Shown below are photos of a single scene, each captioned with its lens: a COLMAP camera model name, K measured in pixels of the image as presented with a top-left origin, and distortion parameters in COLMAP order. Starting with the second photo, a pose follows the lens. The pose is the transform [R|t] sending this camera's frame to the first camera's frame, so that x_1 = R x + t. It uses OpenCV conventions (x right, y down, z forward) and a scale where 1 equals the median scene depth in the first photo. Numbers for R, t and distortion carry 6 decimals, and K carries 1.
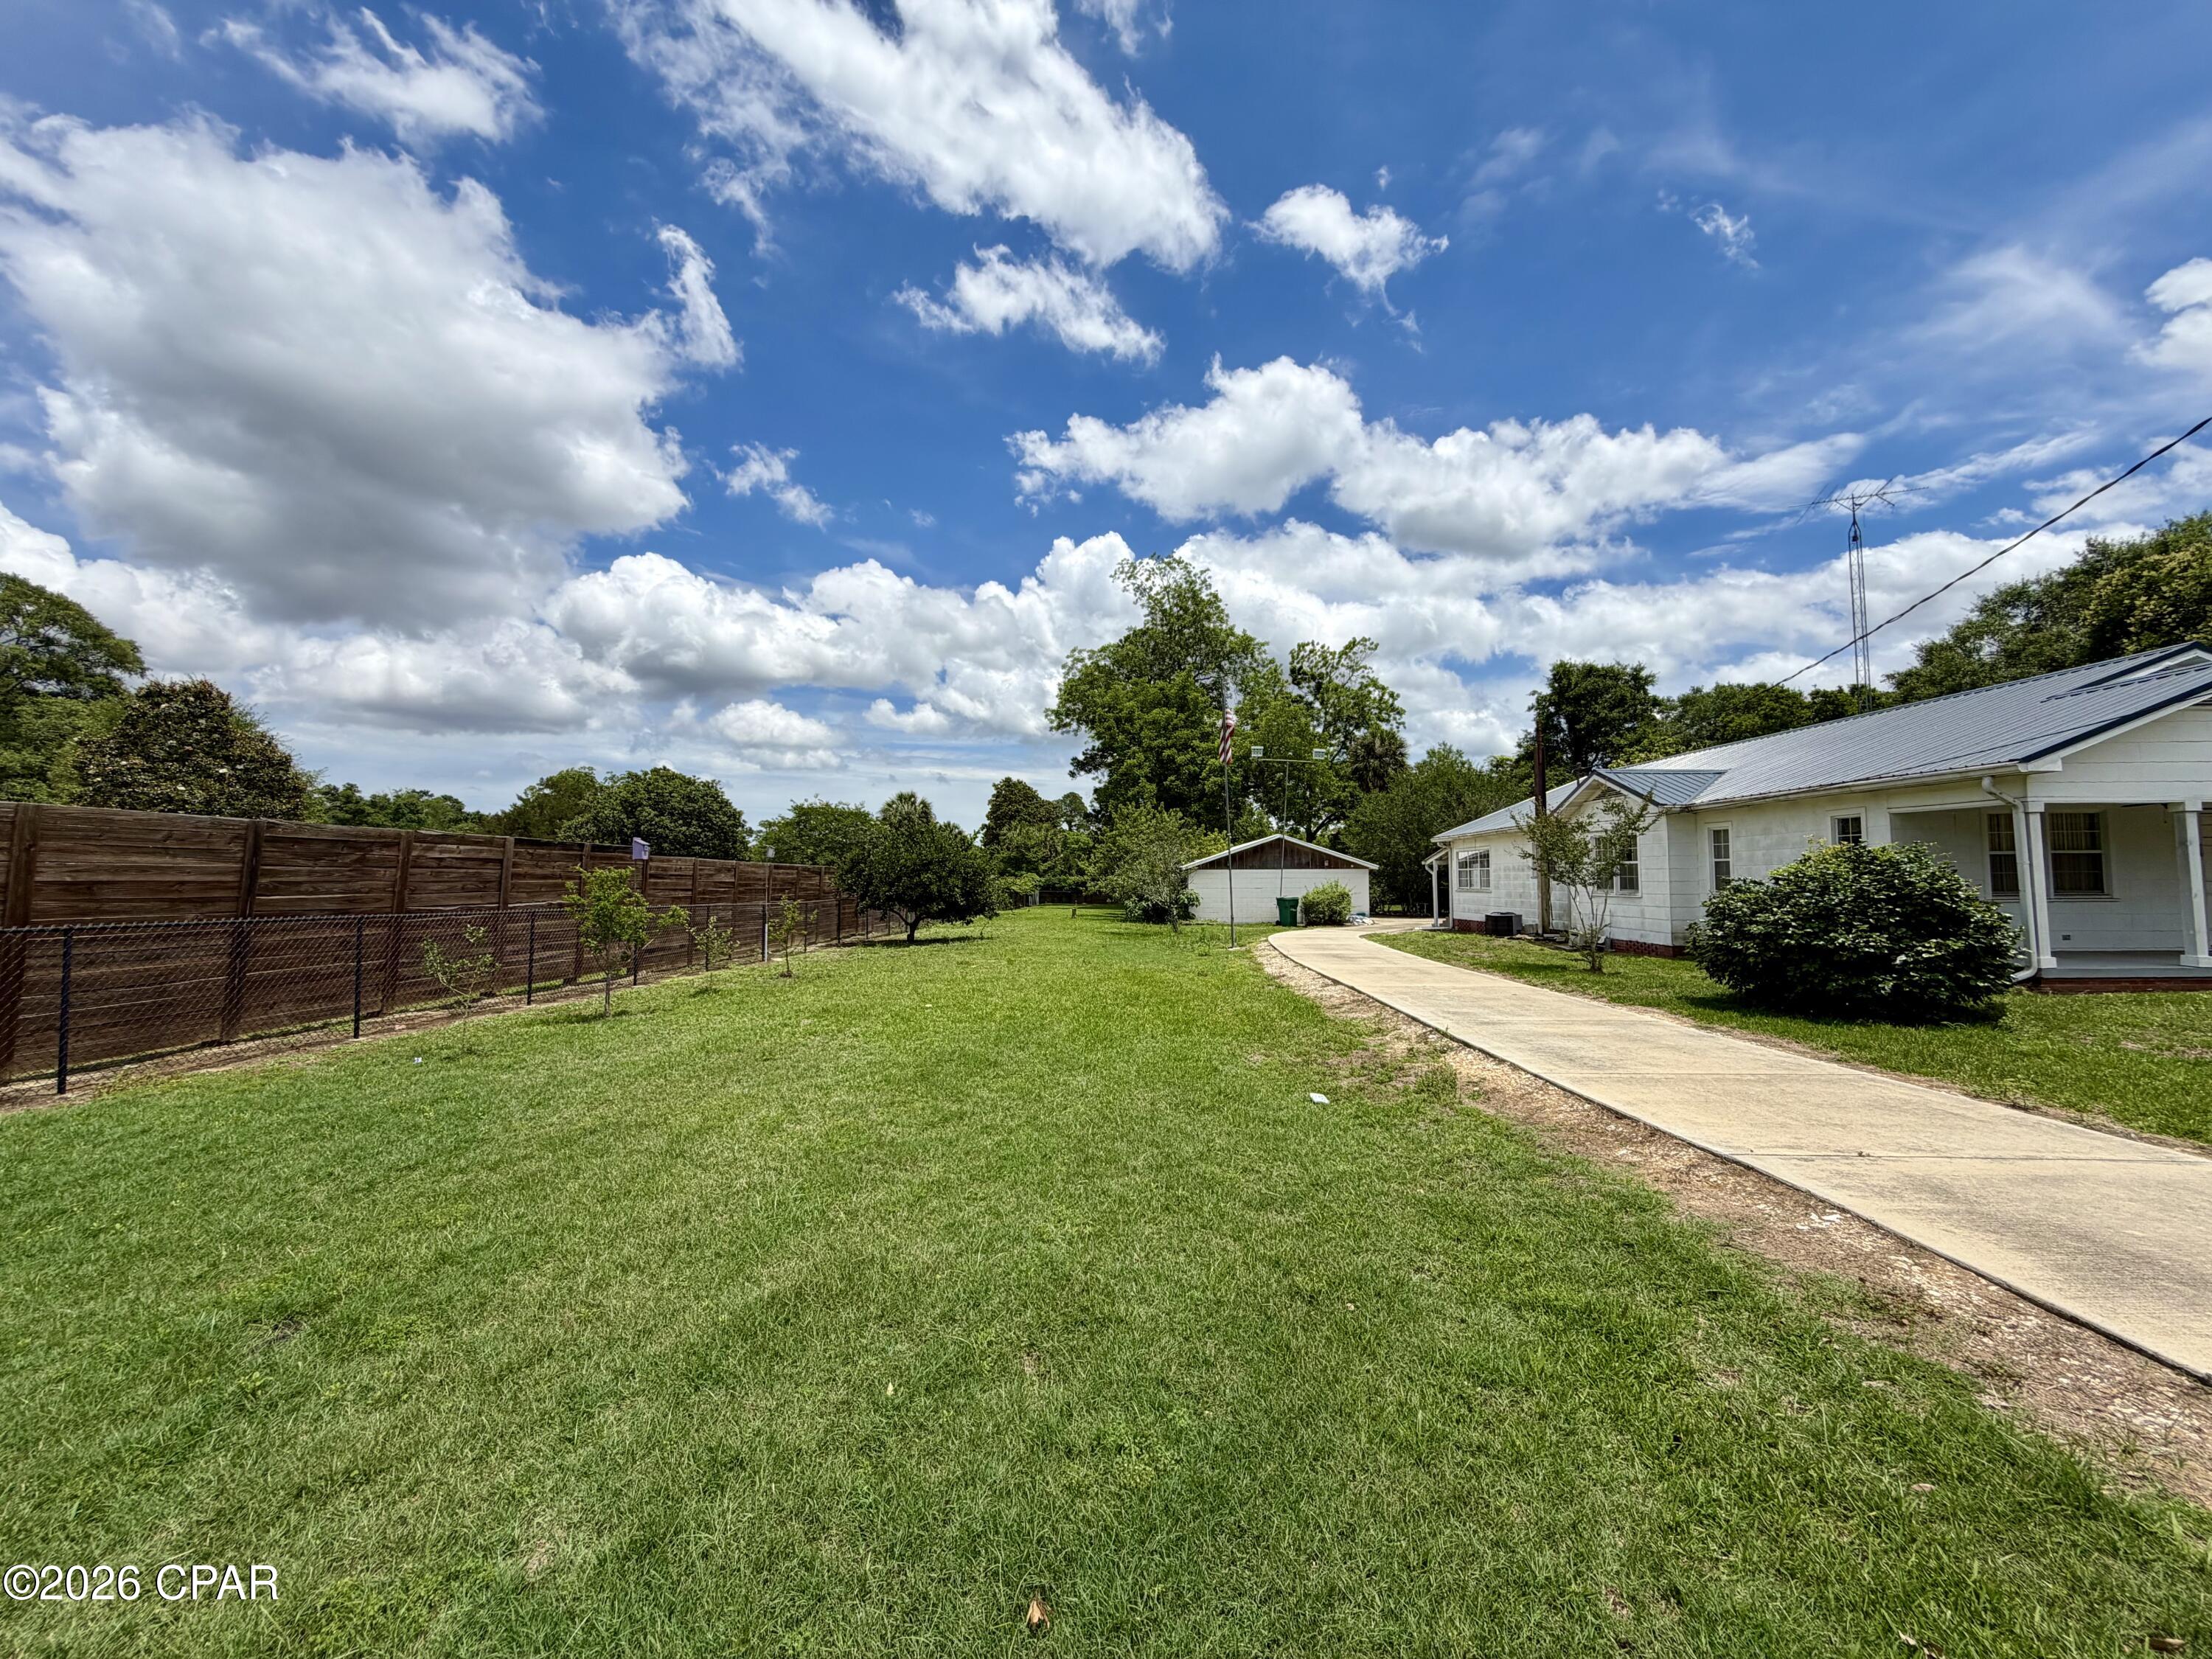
lens RADIAL K [[881.8, 0, 1102.7], [0, 881.8, 833.2], [0, 0, 1]] dist [0.000322, -0.000136]
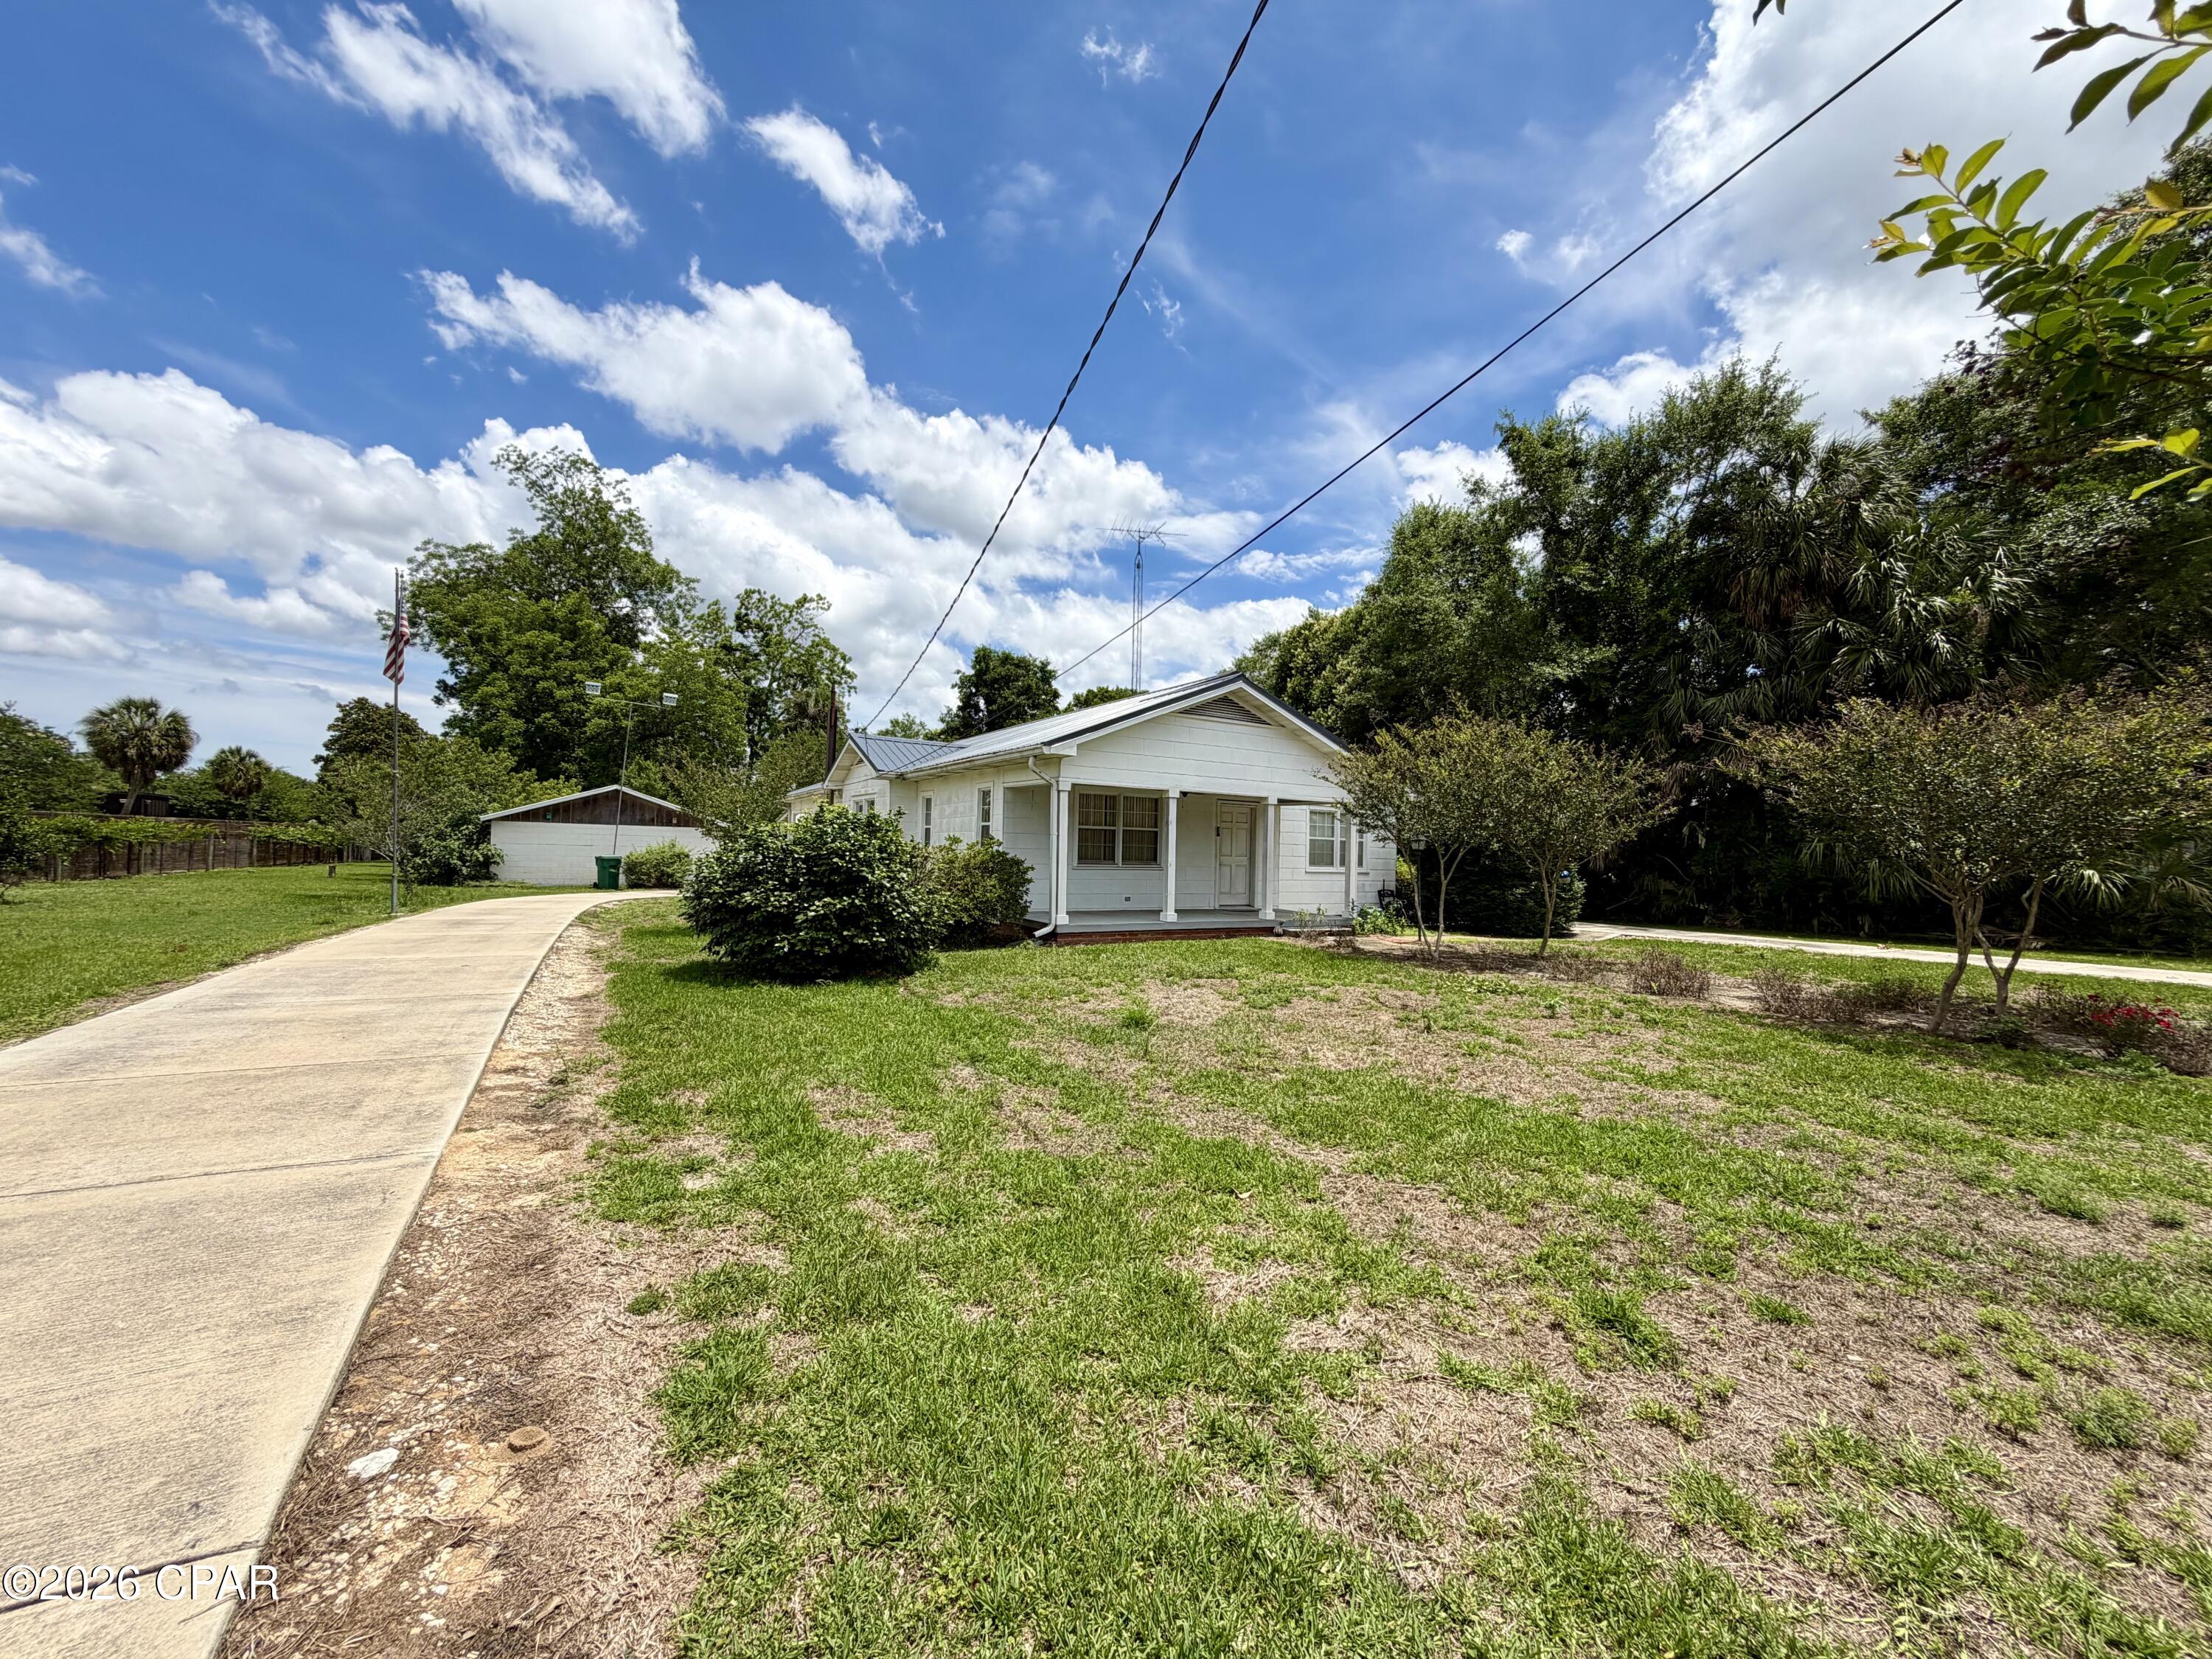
lens RADIAL K [[881.8, 0, 1097.4], [0, 881.8, 814.8], [0, 0, 1]] dist [0.000322, -0.000136]
pose [[0.853442, 0.048683, 0.518909, 0.049304], [-0.058354, 0.998293, 0.002316, 0.000339], [-0.517911, -0.032258, 0.854826, -0.001084]]
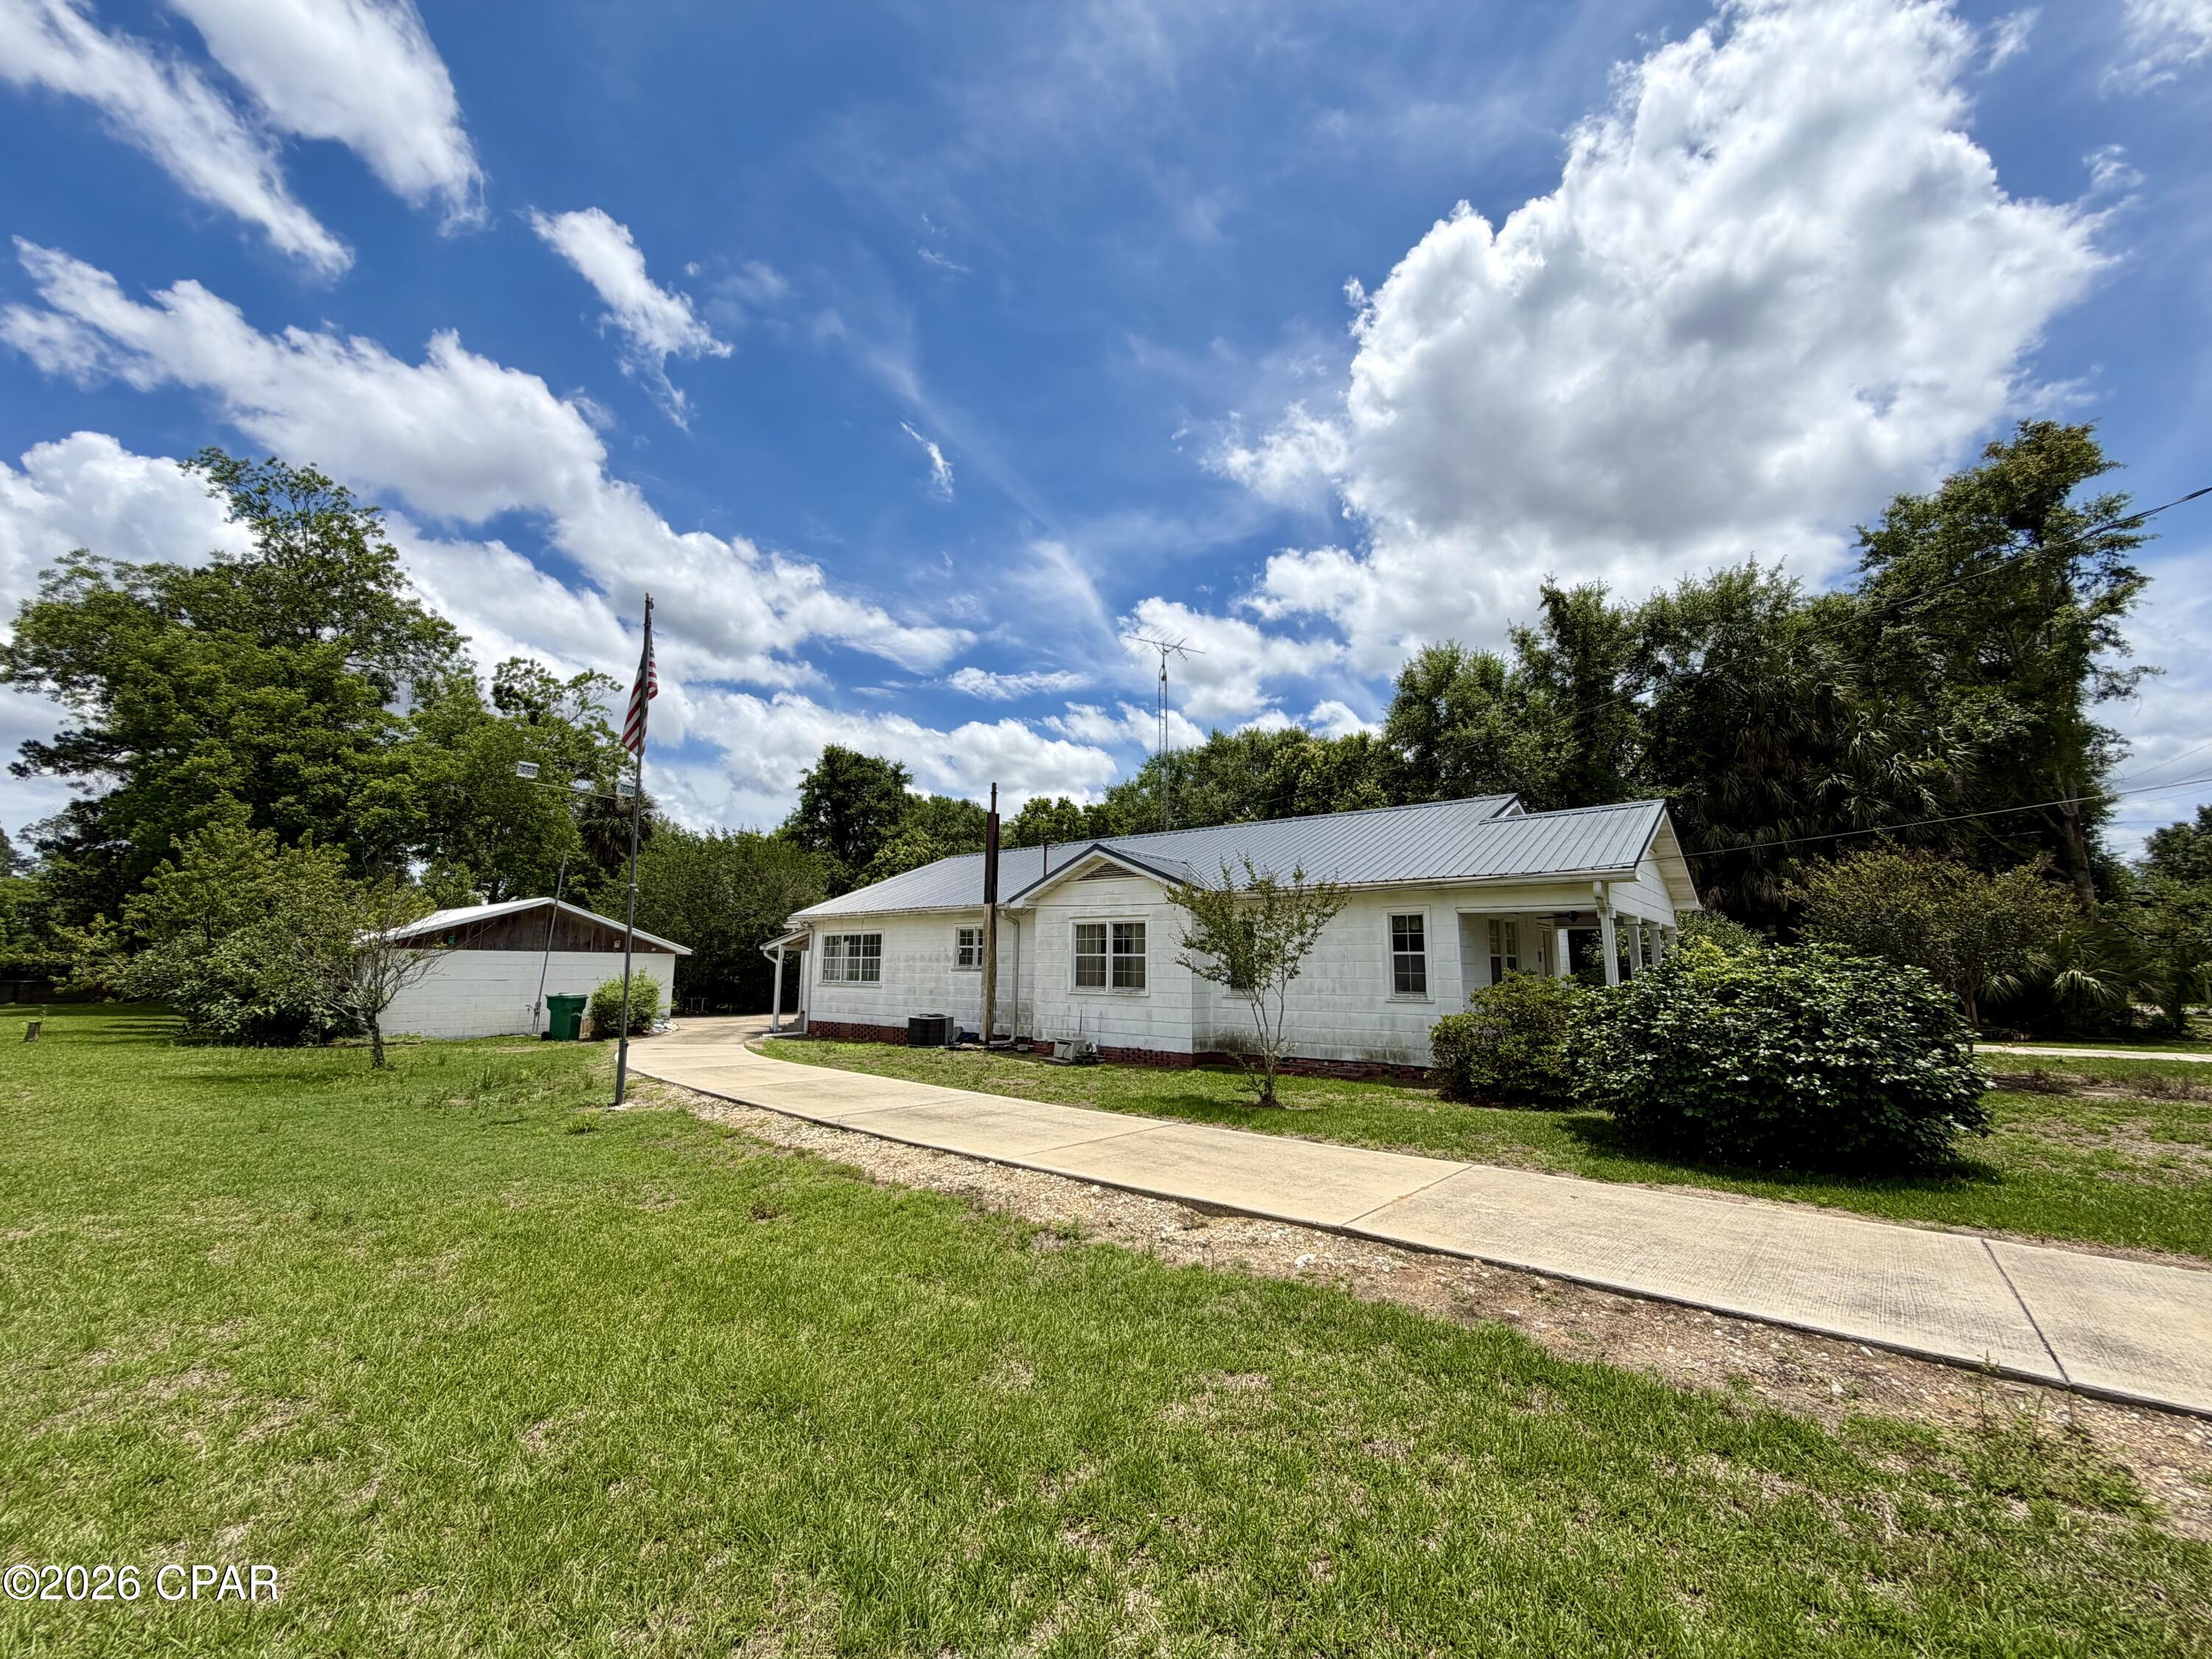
lens RADIAL K [[881.8, 0, 1110.7], [0, 881.8, 828.7], [0, 0, 1]] dist [0.000322, -0.000136]
pose [[0.630248, 0.130629, 0.765326, -0.015432], [-0.052557, 0.990661, -0.125809, 0.003418], [-0.774613, 0.039068, 0.631228, 0.078333]]
